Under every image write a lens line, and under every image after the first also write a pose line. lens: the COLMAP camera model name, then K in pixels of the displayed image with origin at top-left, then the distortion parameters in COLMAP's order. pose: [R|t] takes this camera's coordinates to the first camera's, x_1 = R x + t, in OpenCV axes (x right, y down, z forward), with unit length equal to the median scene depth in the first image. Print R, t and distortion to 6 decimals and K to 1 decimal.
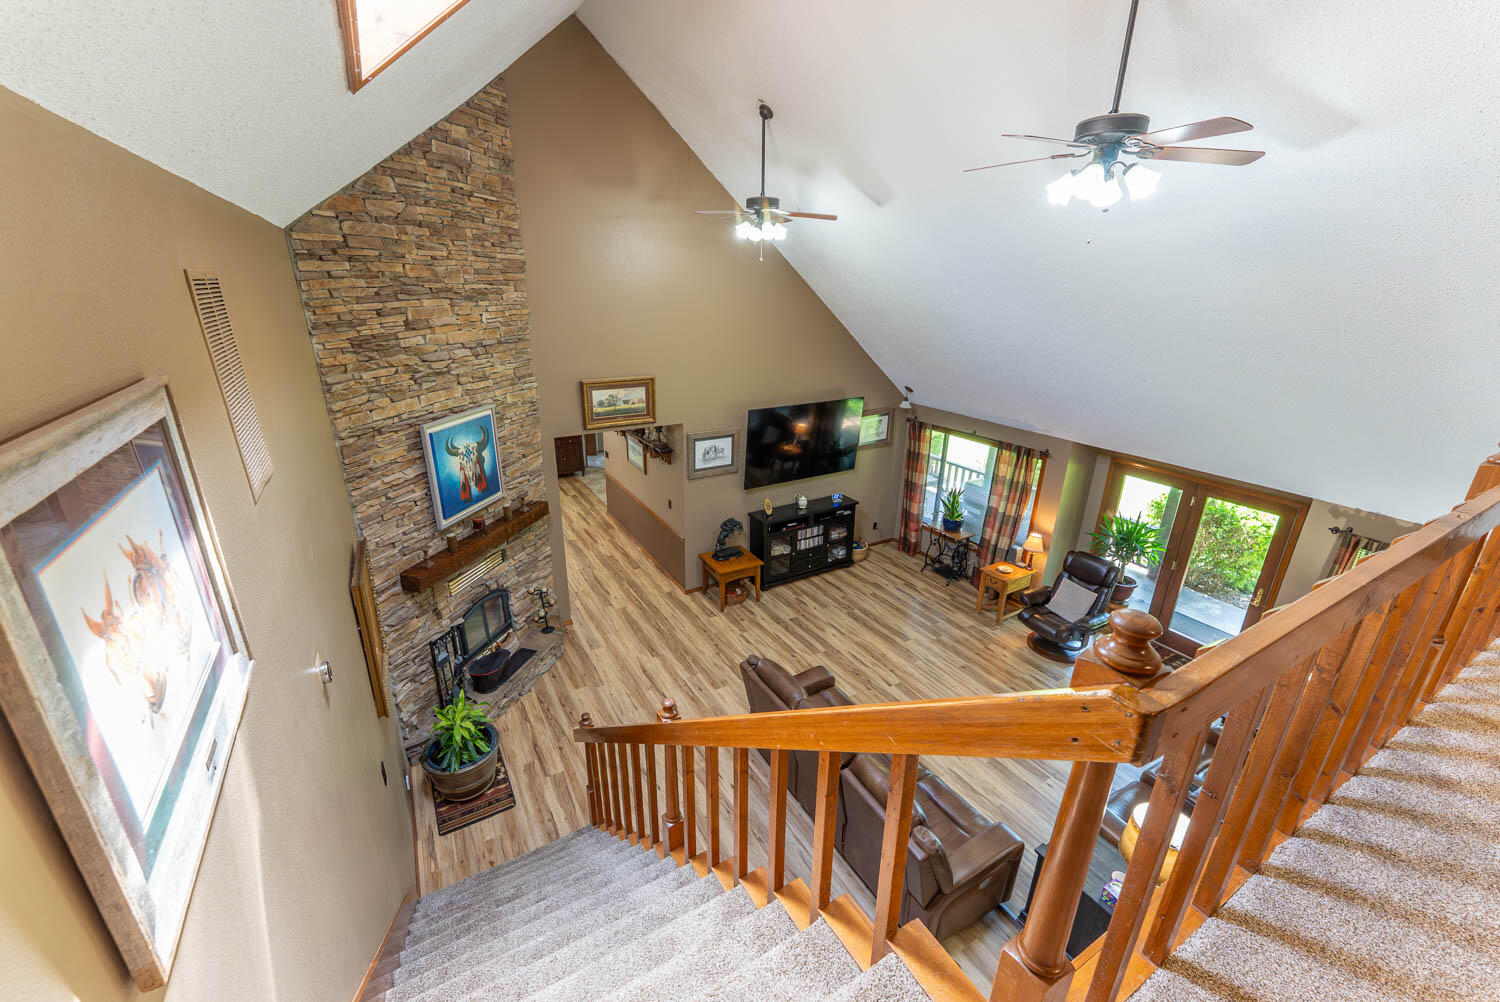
lens RADIAL K [[602.7, 0, 749.7], [0, 602.7, 505.3], [0, 0, 1]] dist [-0.002160, -0.000193]
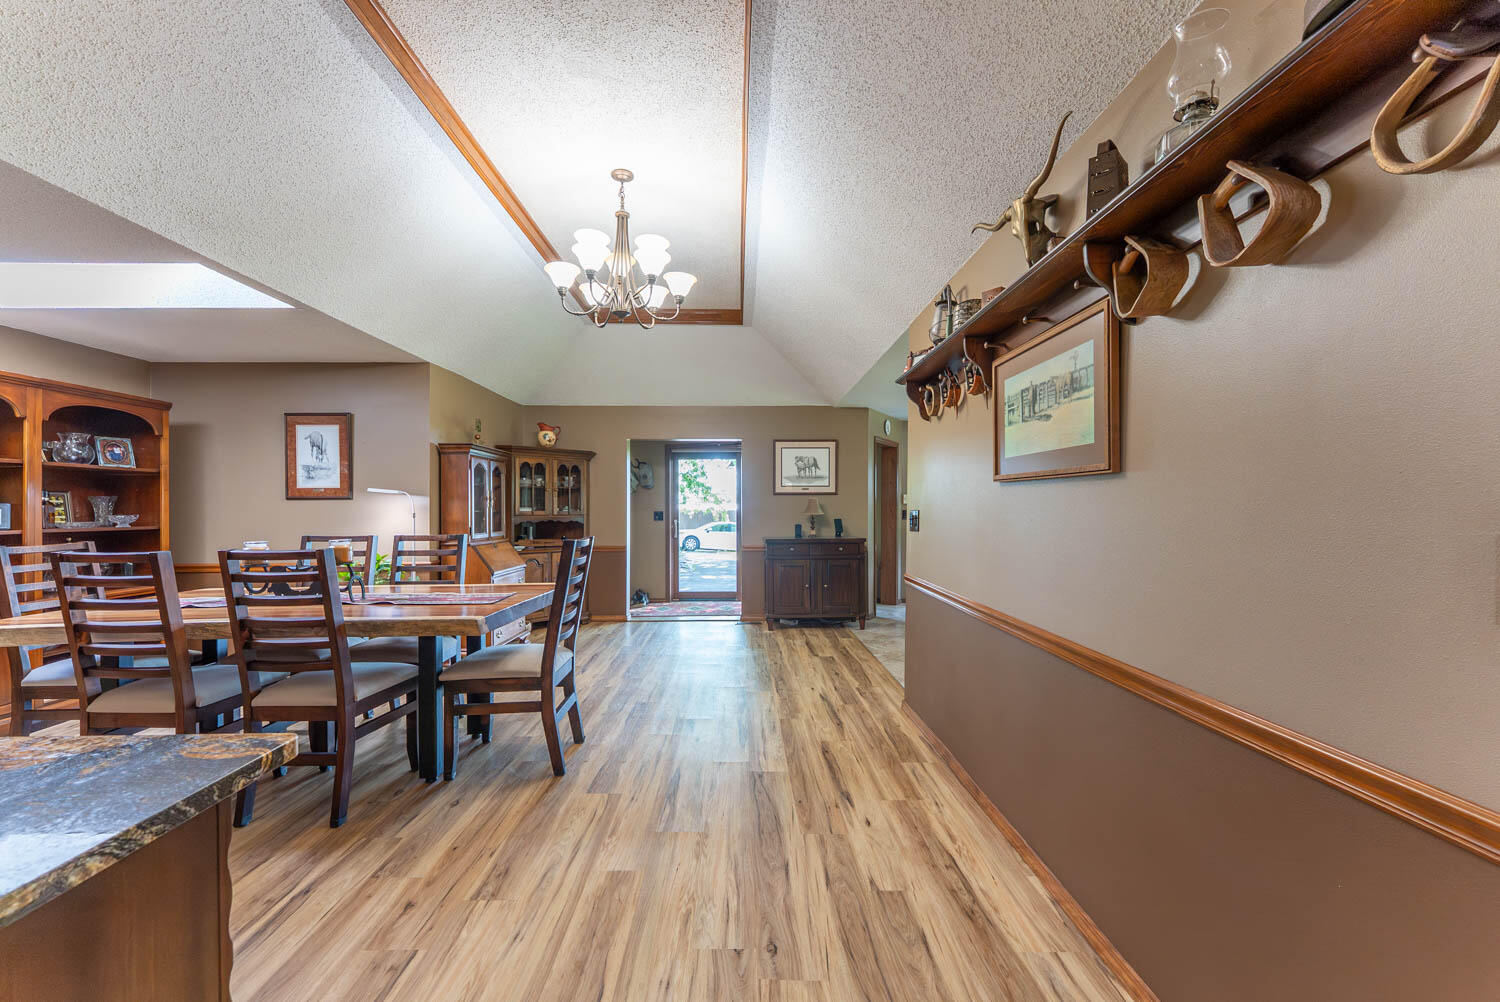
lens RADIAL K [[602.7, 0, 749.7], [0, 602.7, 505.3], [0, 0, 1]] dist [-0.002160, -0.000193]
pose [[0.874143, -0.012086, -0.485519, -0.149462], [-0.159921, 0.936777, -0.311247, 0.026199], [0.458585, 0.349719, 0.816944, 0.659136]]
